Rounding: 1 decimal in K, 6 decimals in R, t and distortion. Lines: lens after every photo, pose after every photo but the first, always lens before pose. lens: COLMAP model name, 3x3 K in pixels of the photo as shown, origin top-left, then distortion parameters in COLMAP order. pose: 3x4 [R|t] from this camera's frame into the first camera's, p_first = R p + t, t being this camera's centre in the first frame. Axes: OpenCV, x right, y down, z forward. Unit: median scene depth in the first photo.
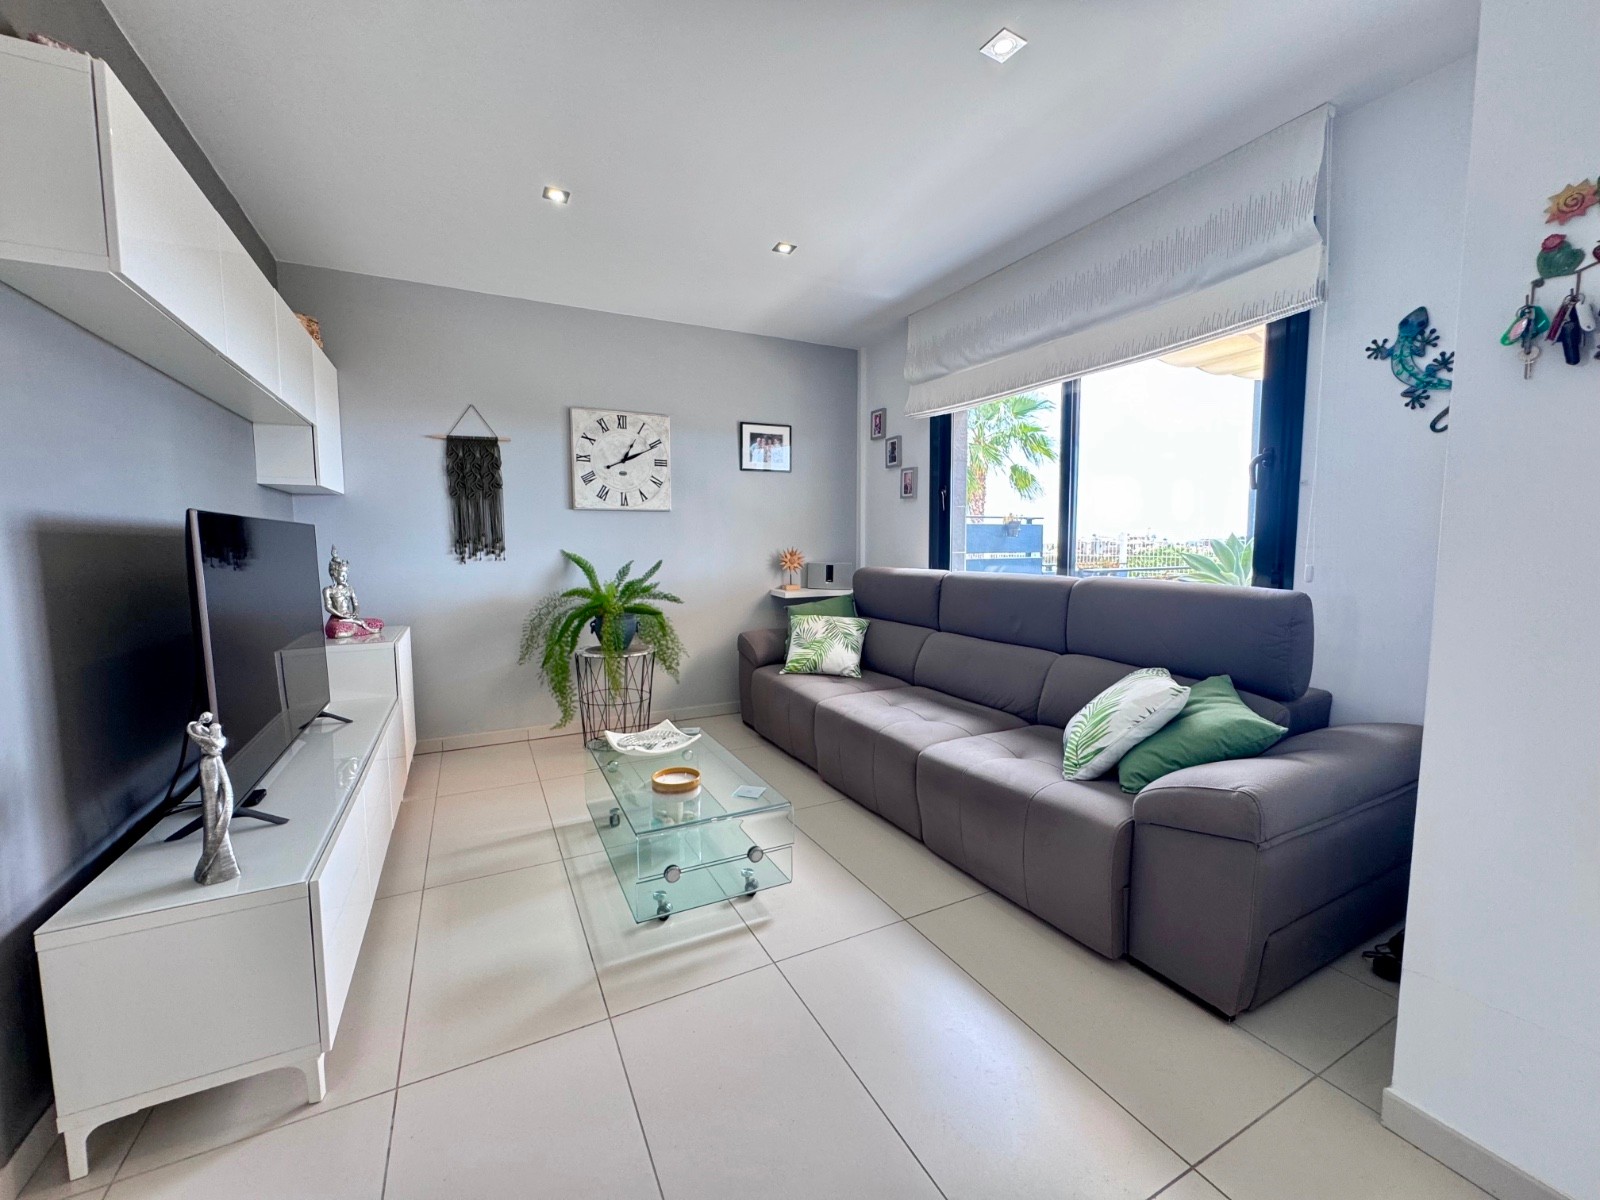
lens RADIAL K [[639.8, 0, 798.4], [0, 639.8, 598.2], [0, 0, 1]] dist [-0.004768, 0.000938]
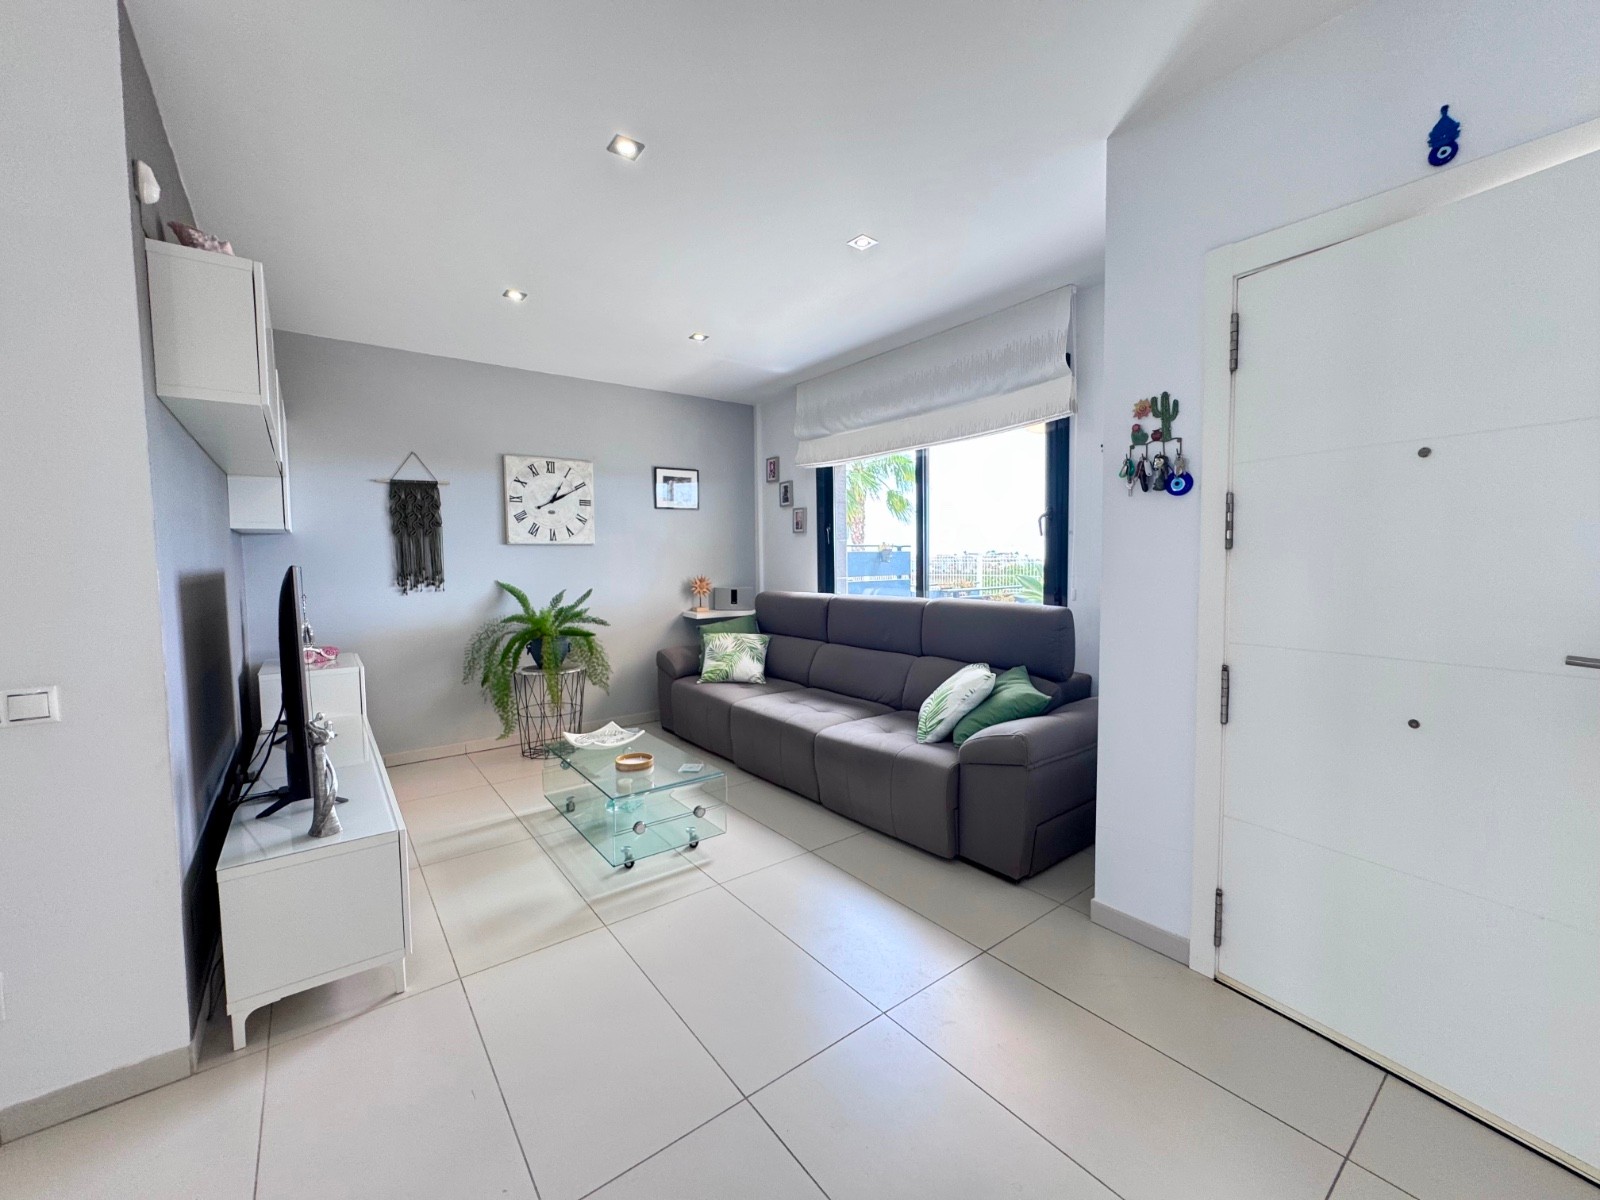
lens RADIAL K [[639.8, 0, 798.4], [0, 639.8, 598.2], [0, 0, 1]] dist [-0.004768, 0.000938]
pose [[0.984373, -0.018107, 0.175163, -0.055164], [0.022959, 0.999406, -0.025710, -0.004922], [-0.174594, 0.029330, 0.984204, -0.227076]]
